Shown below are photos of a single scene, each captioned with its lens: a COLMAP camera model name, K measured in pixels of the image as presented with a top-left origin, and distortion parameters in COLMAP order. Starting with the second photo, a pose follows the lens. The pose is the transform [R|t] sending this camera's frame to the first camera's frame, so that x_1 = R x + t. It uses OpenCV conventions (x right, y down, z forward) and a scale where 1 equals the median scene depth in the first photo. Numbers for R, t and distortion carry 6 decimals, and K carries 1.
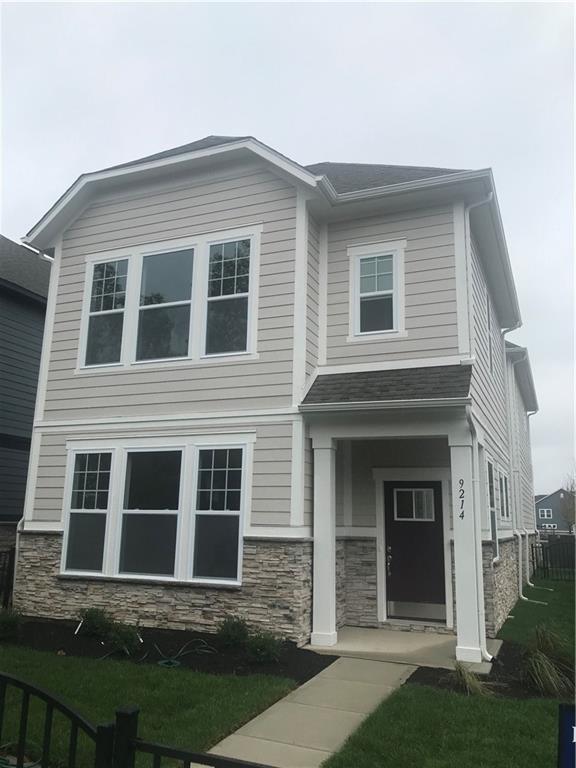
lens RADIAL K [[630.2, 0, 292.5], [0, 630.2, 382.4], [0, 0, 1]] dist [0.029874, -0.006038]
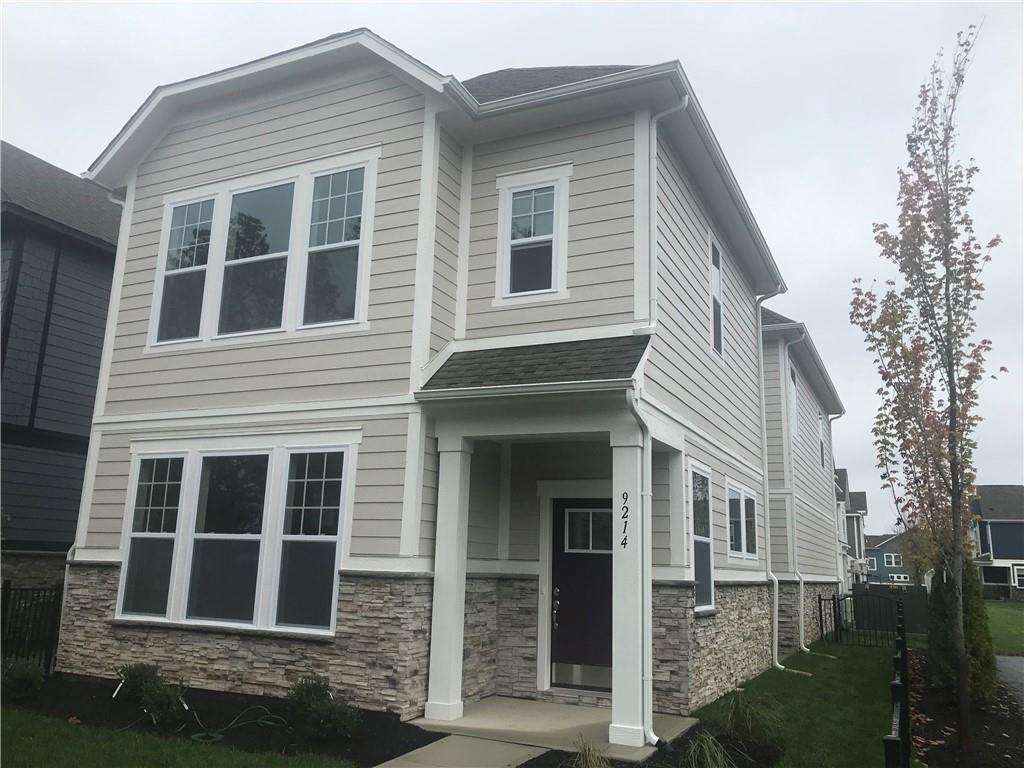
lens RADIAL K [[840.2, 0, 508.0], [0, 840.2, 384.7], [0, 0, 1]] dist [0.029874, -0.006038]
pose [[0.998213, 0.000479, -0.059748, 0.161826], [-0.000280, 0.999994, 0.003348, 0.022847], [0.059749, -0.003325, 0.998208, 0.030185]]
